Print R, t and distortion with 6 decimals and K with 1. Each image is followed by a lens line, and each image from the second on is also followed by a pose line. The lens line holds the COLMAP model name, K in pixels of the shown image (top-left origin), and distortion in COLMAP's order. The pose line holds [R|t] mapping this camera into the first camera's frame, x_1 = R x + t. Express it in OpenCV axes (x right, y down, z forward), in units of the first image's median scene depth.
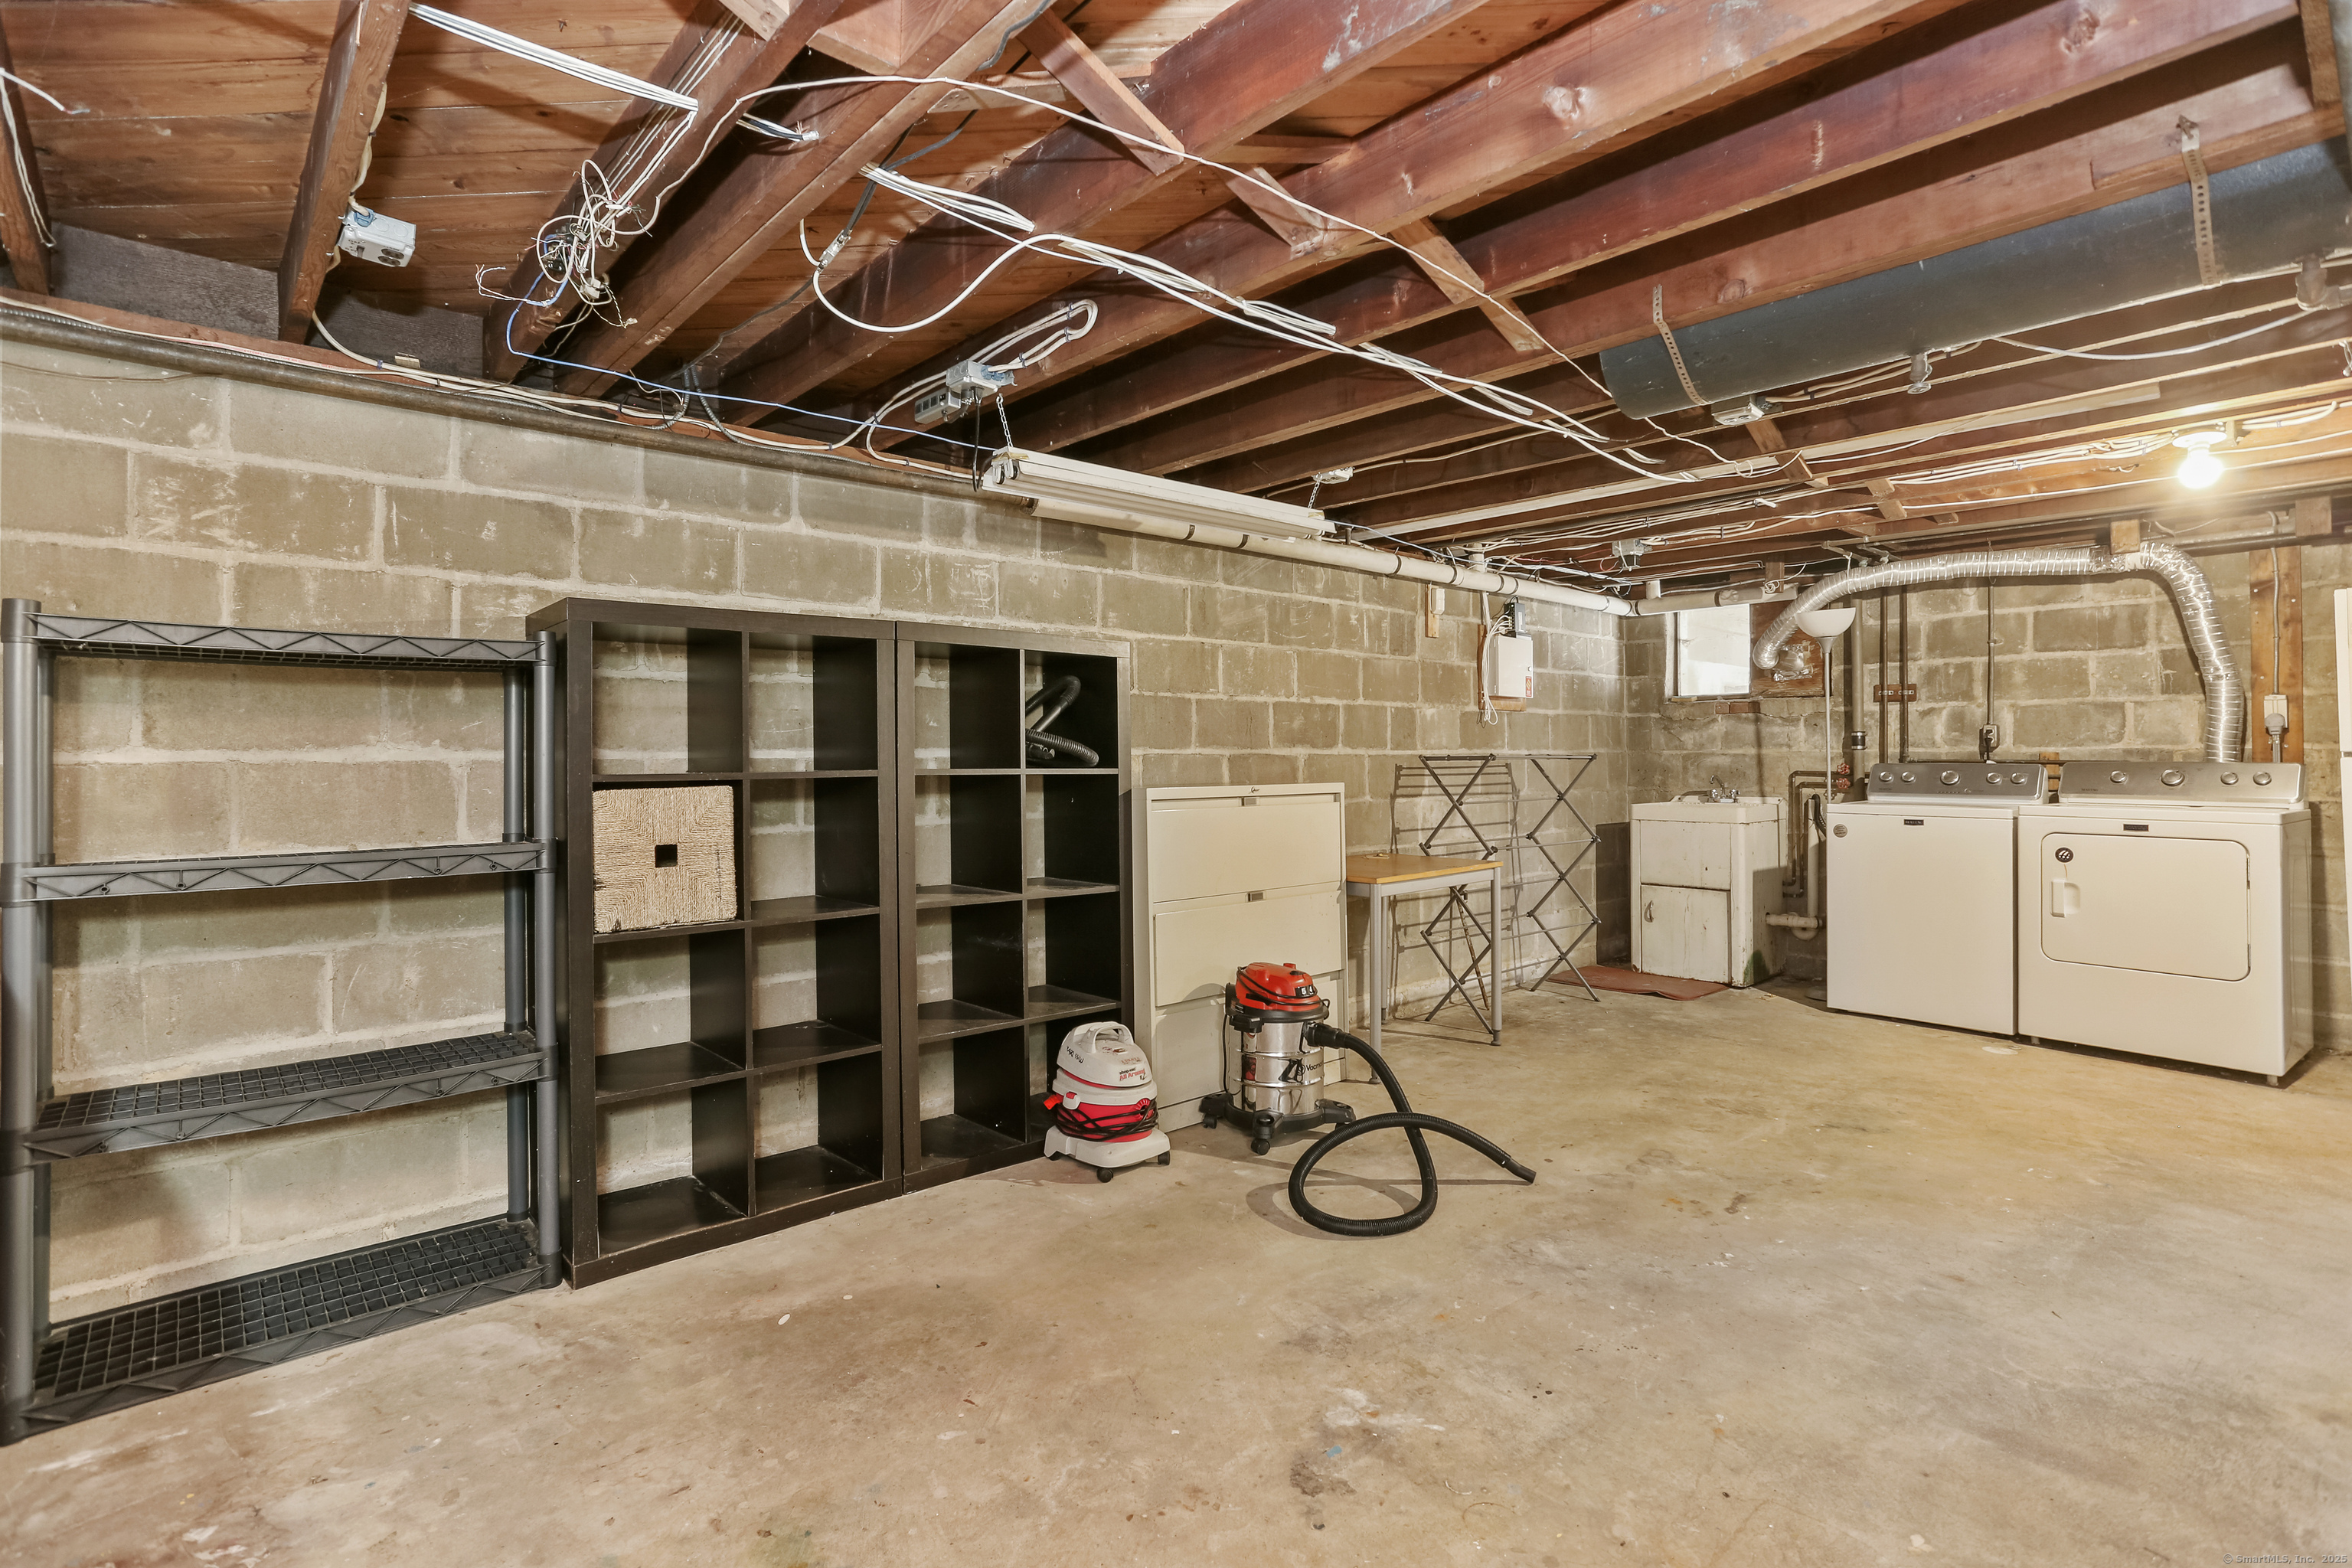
lens RADIAL K [[1137.4, 0, 1169.5], [0, 1137.4, 764.0], [0, 0, 1]] dist [-0.057696, 0.039784]
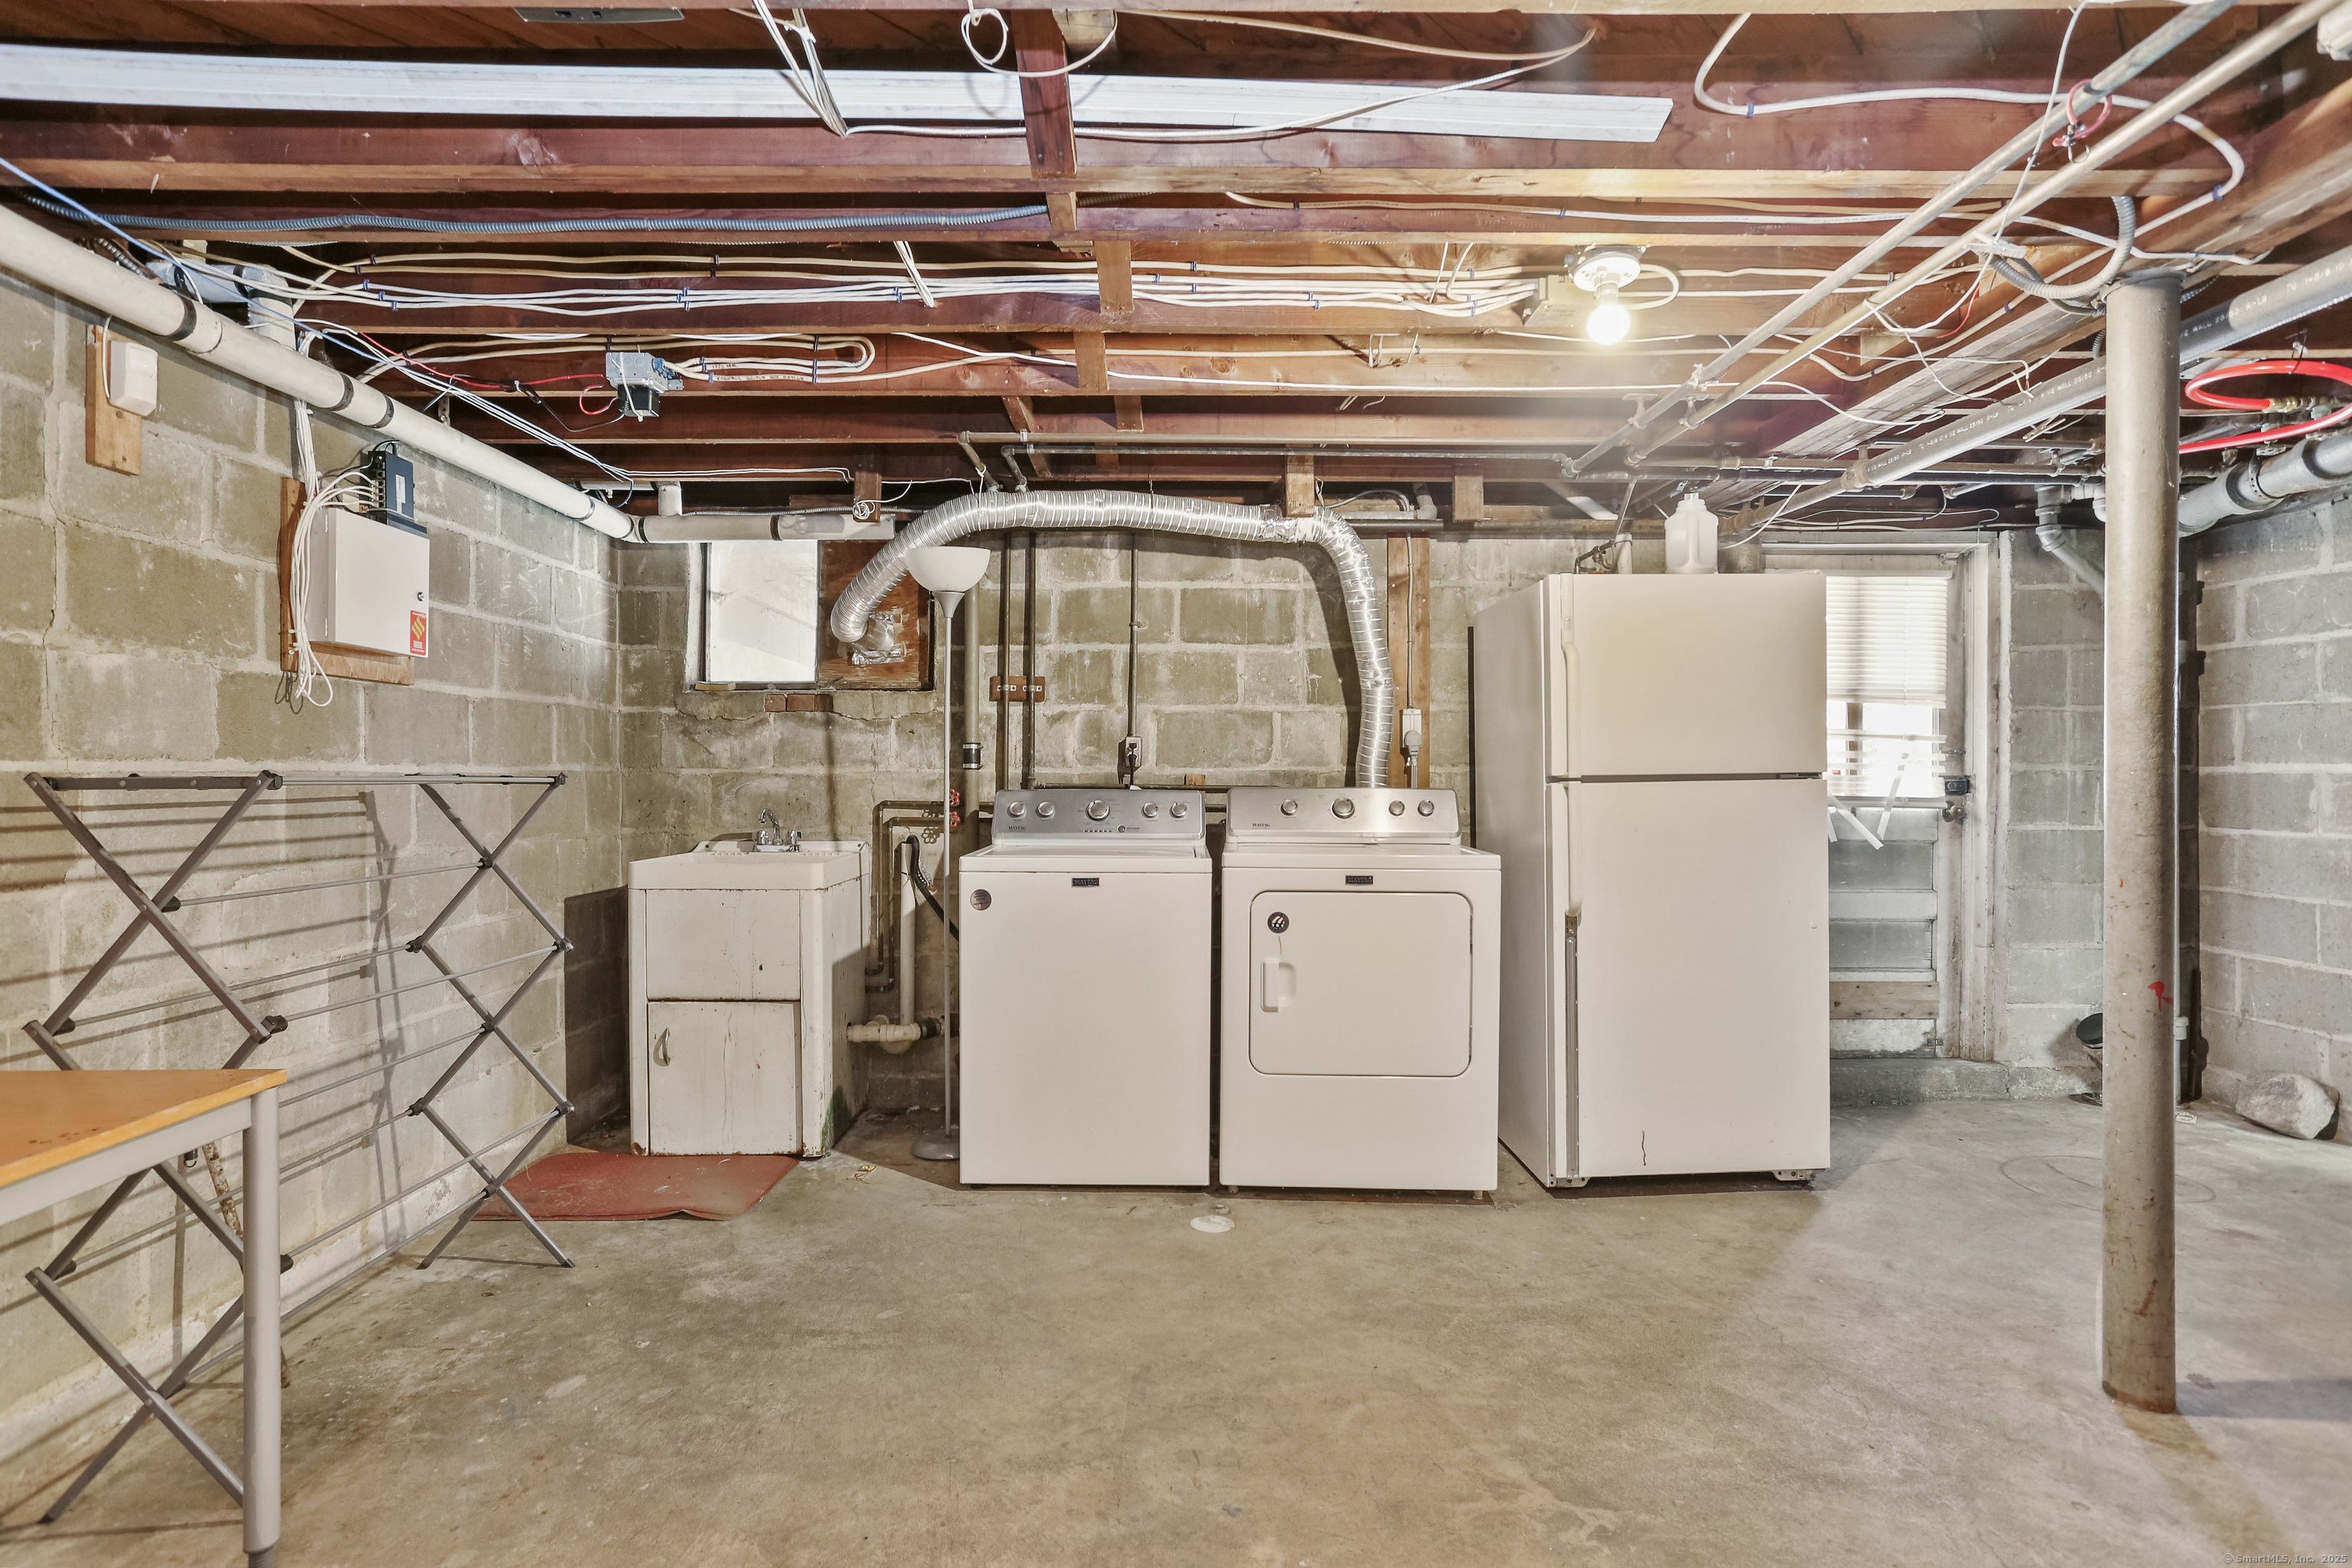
lens RADIAL K [[1137.4, 0, 1169.5], [0, 1137.4, 764.0], [0, 0, 1]] dist [-0.057696, 0.039784]
pose [[0.658360, 0.011930, 0.752609, 0.175269], [0.001087, 0.999858, -0.016800, -0.004383], [-0.752702, 0.011879, 0.658254, 0.457966]]
